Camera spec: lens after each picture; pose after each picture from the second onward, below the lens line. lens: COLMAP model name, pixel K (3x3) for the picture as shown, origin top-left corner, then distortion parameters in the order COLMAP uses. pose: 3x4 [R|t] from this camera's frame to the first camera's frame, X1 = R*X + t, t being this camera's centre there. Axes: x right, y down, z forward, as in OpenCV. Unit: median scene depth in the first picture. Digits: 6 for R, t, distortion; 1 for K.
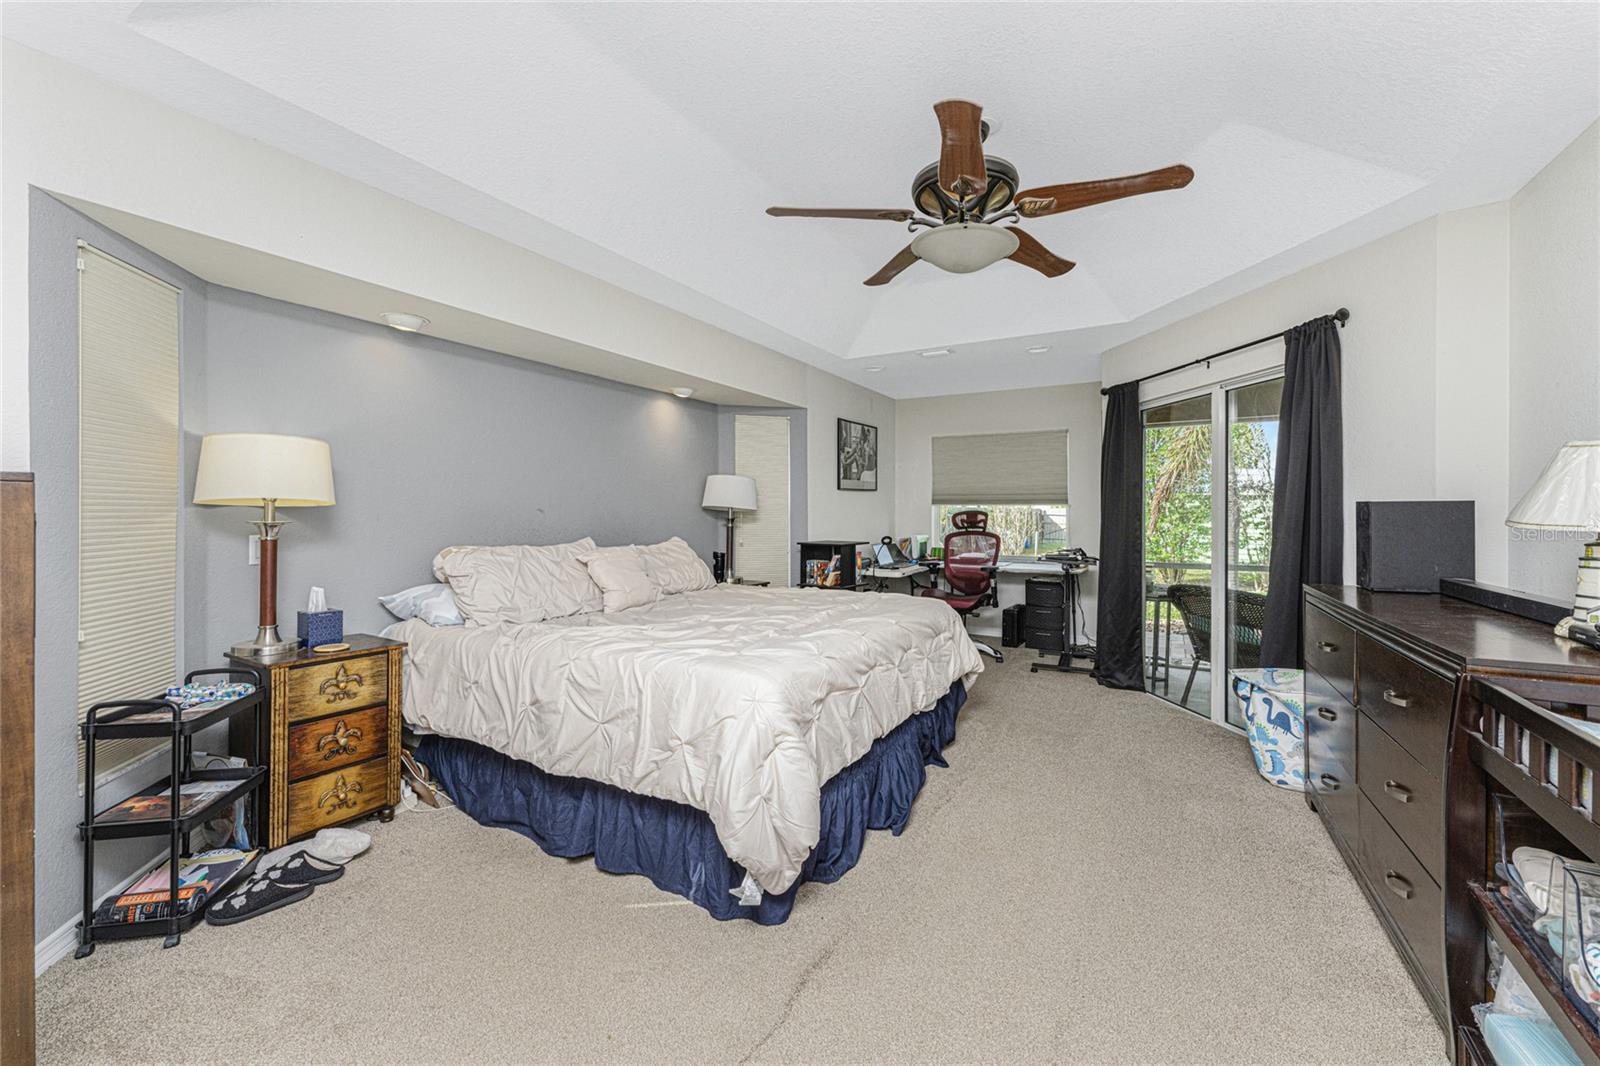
lens RADIAL K [[647.1, 0, 804.1], [0, 647.1, 508.9], [0, 0, 1]] dist [-0.000428, -0.000028]
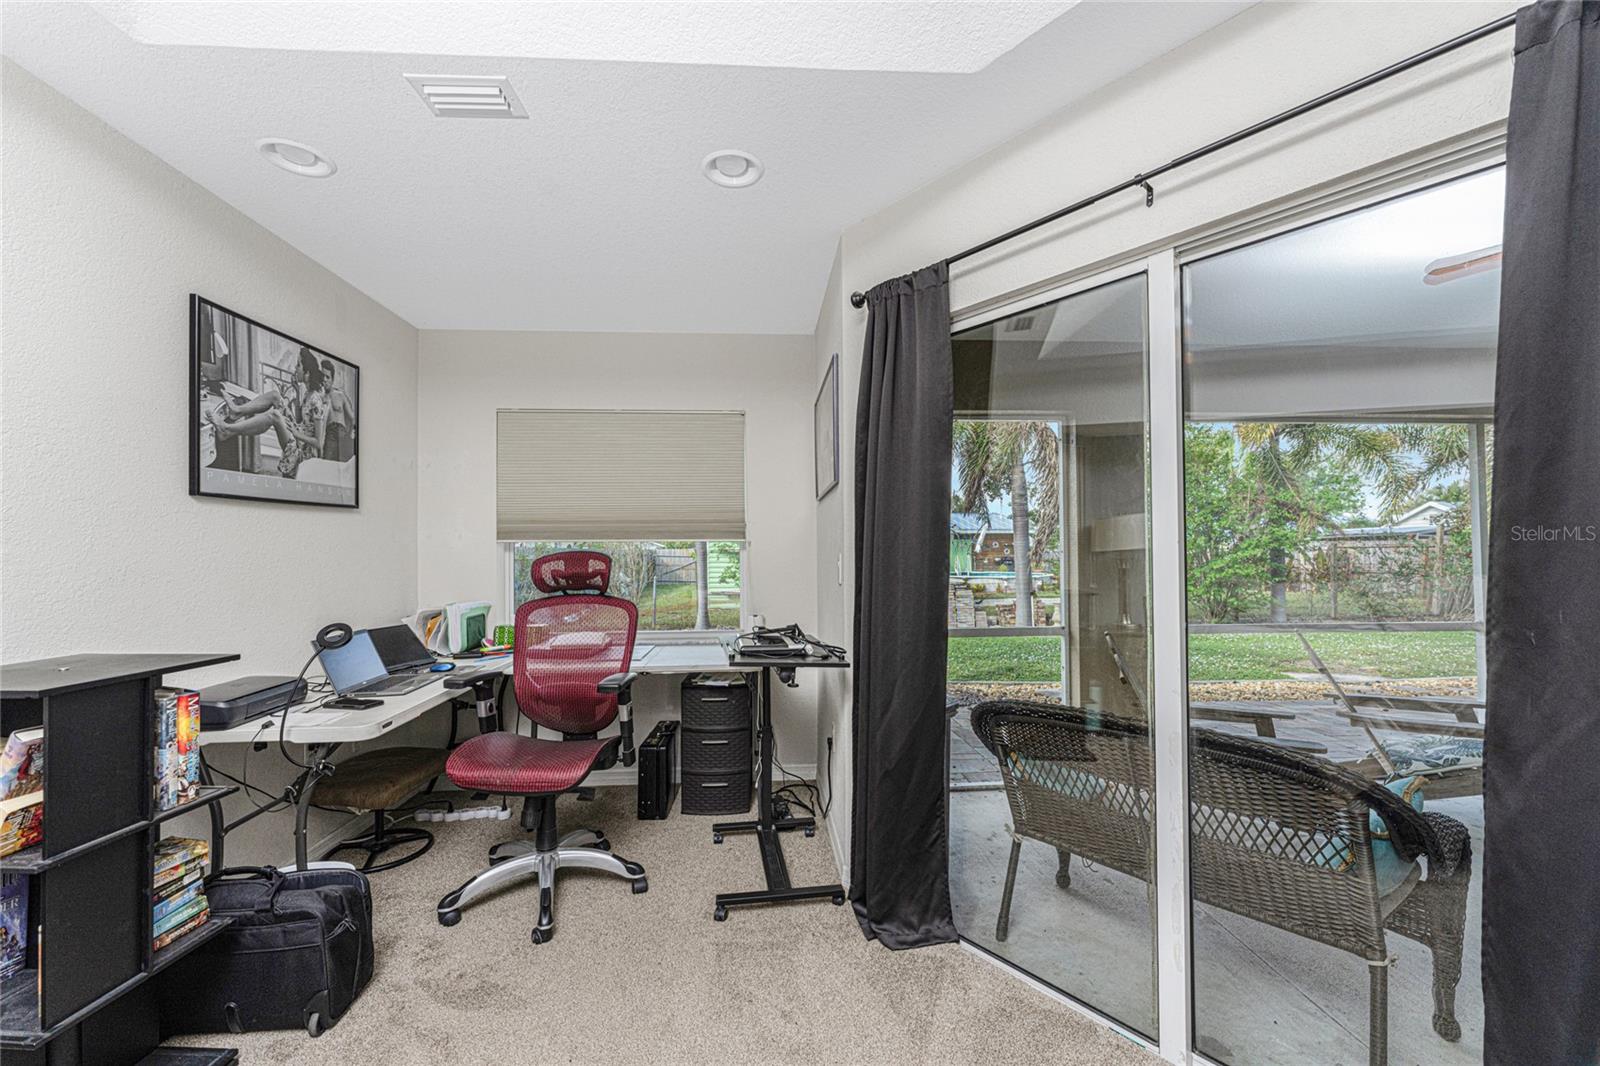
lens RADIAL K [[644.1, 0, 800.0], [0, 644.1, 533.0], [0, 0, 1]] dist [-0.000881, 0.000097]
pose [[0.832969, 0.008296, 0.553257, 0.135806], [0.007598, 0.999622, -0.026428, 0.002947], [-0.553267, 0.026217, 0.832591, 0.519450]]
